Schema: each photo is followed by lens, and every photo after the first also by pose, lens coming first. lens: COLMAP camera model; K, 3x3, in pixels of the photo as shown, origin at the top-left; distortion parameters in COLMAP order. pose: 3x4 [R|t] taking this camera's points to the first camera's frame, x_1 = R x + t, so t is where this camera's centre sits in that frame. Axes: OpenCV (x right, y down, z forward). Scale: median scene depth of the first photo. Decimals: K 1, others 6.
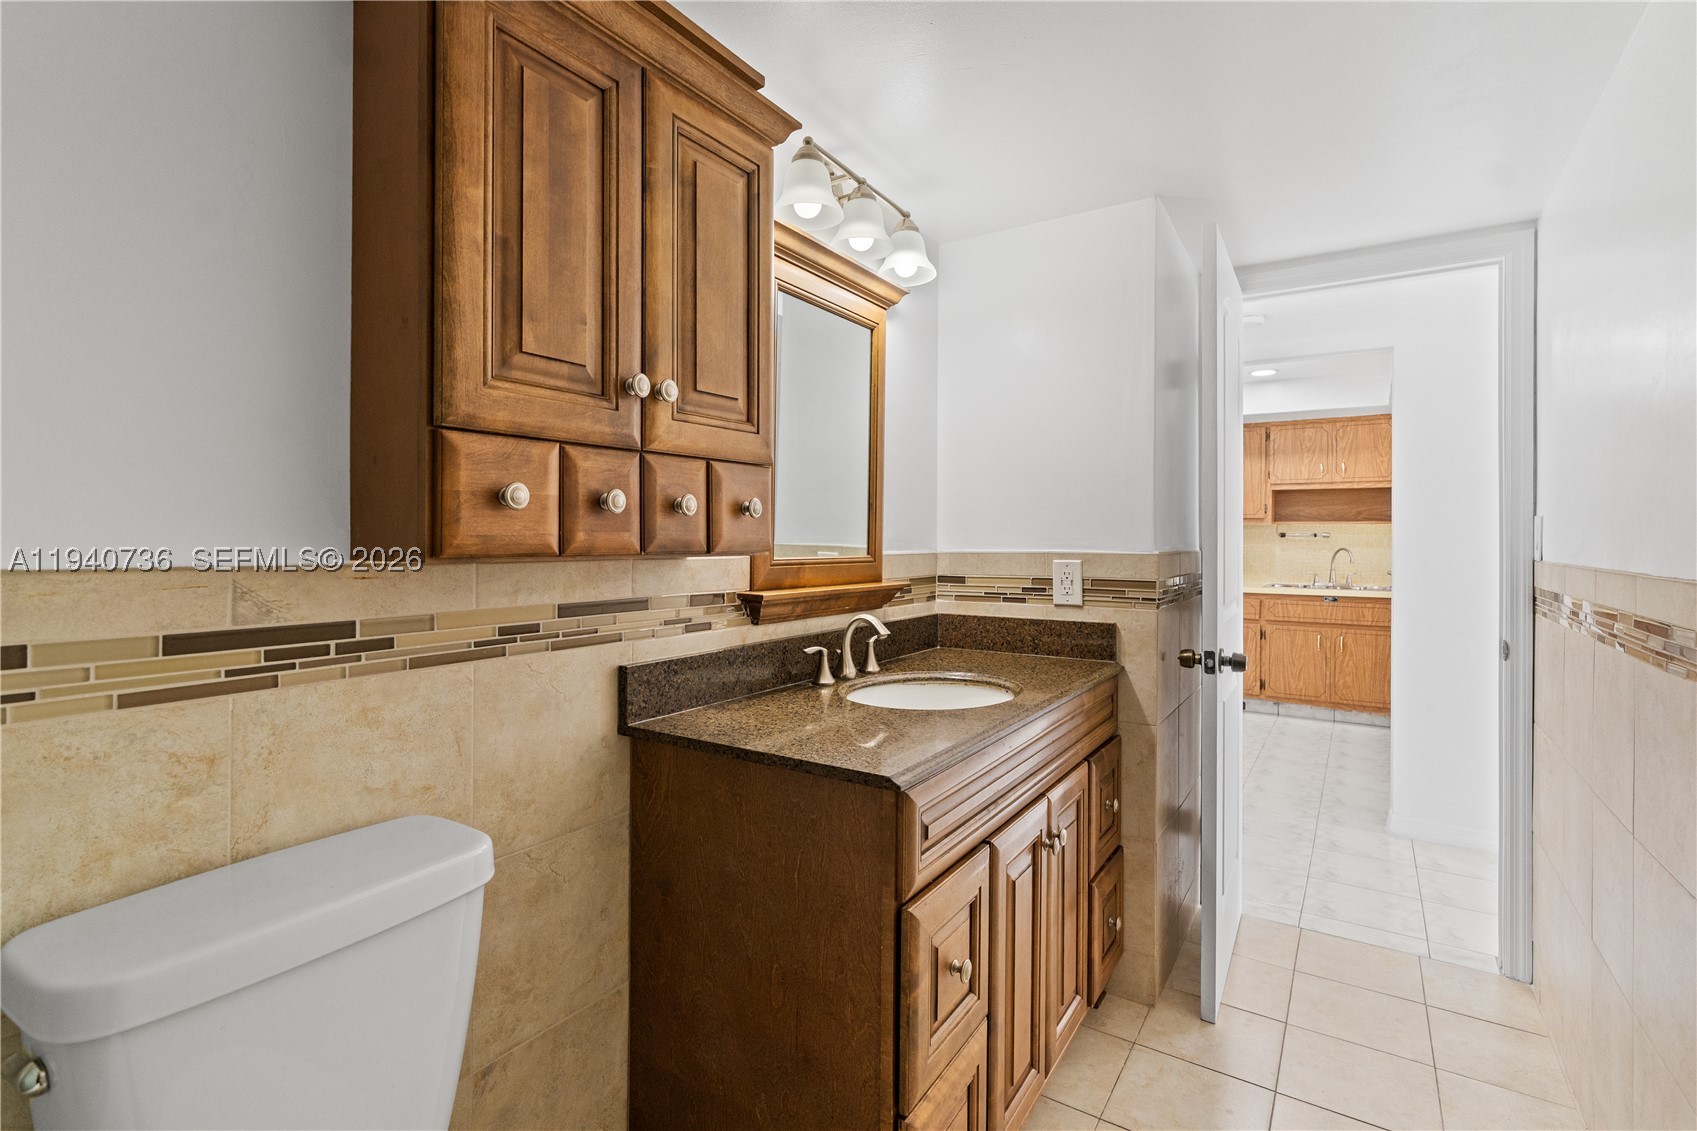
lens RADIAL K [[778.1, 0, 851.2], [0, 778.1, 544.1], [0, 0, 1]] dist [-0.001434, 0.000265]
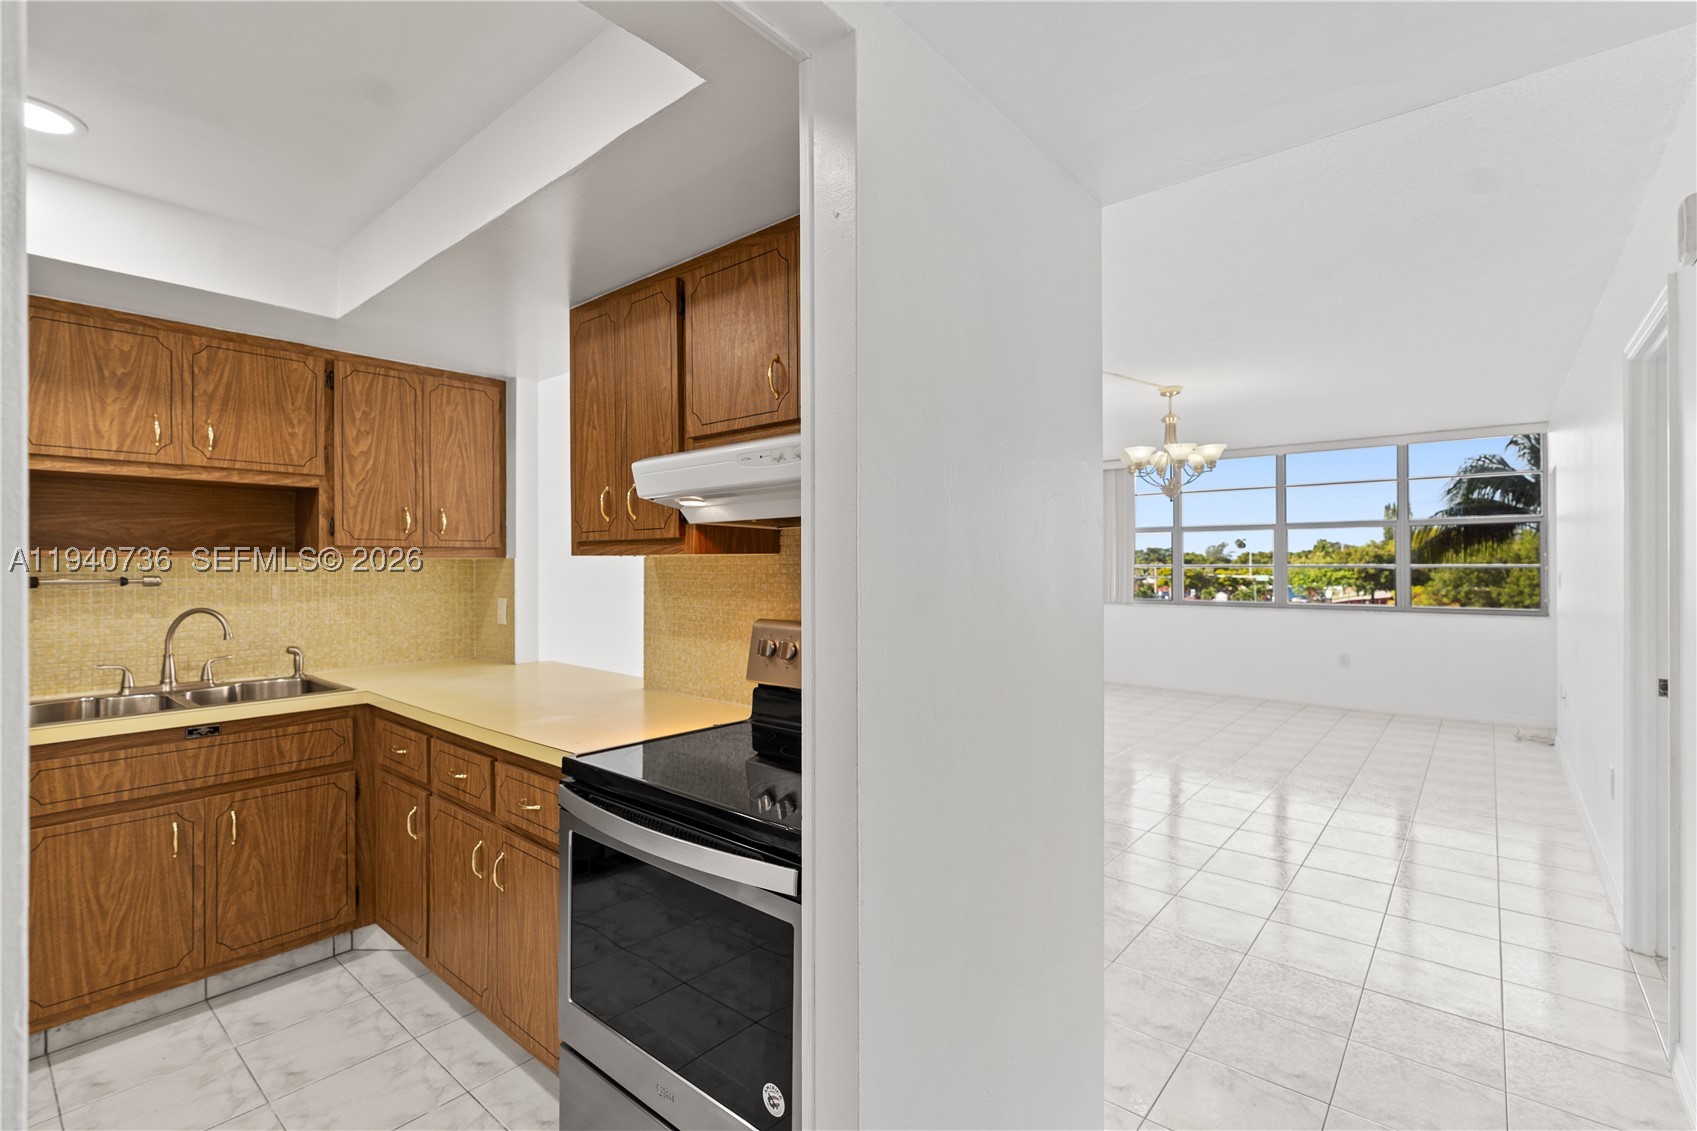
lens RADIAL K [[762.4, 0, 848.5], [0, 762.4, 557.8], [0, 0, 1]] dist [-0.000190, 0.000382]
pose [[0.121158, 0.001295, 0.992632, 0.227997], [0.007714, 0.999968, -0.002246, -0.021901], [-0.992603, 0.007929, 0.121144, 0.569886]]
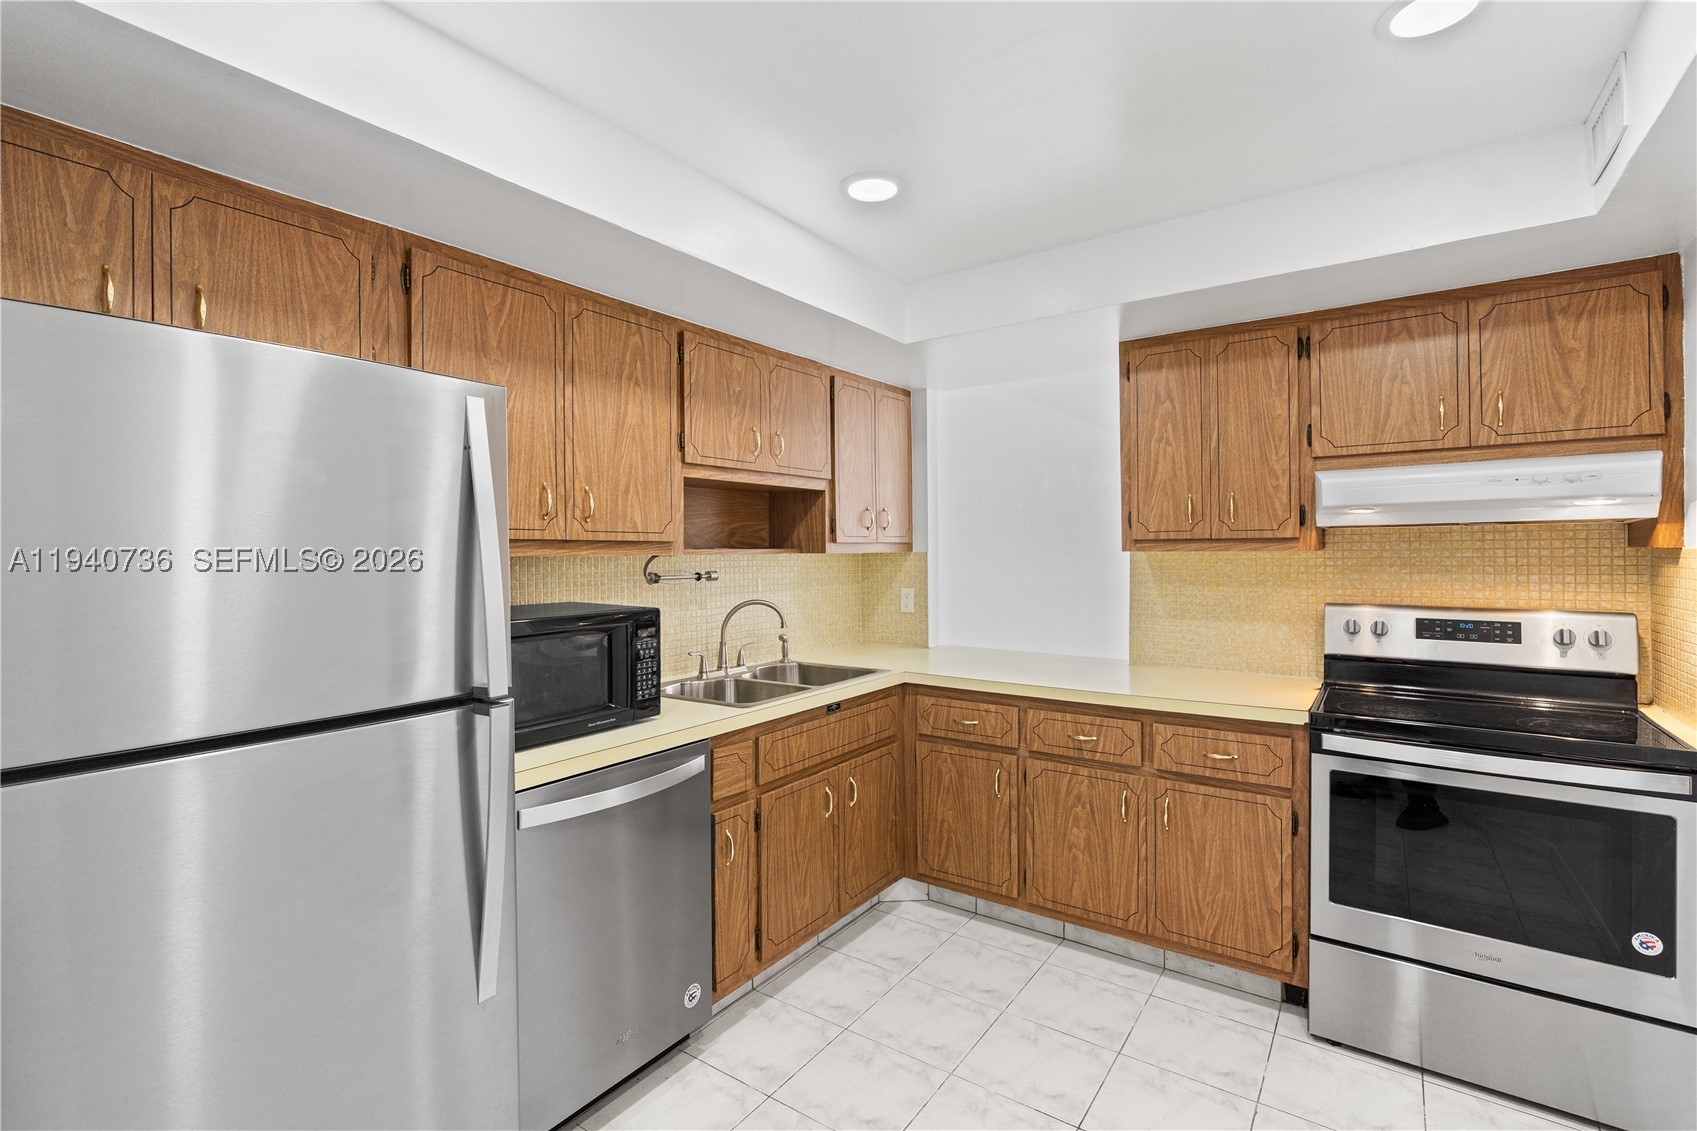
lens RADIAL K [[778.1, 0, 851.2], [0, 778.1, 544.1], [0, 0, 1]] dist [-0.001434, 0.000265]
pose [[0.031434, -0.000101, 0.999506, 0.114645], [0.012619, 0.999920, -0.000295, -0.032254], [-0.999426, 0.012622, 0.031433, 0.942728]]
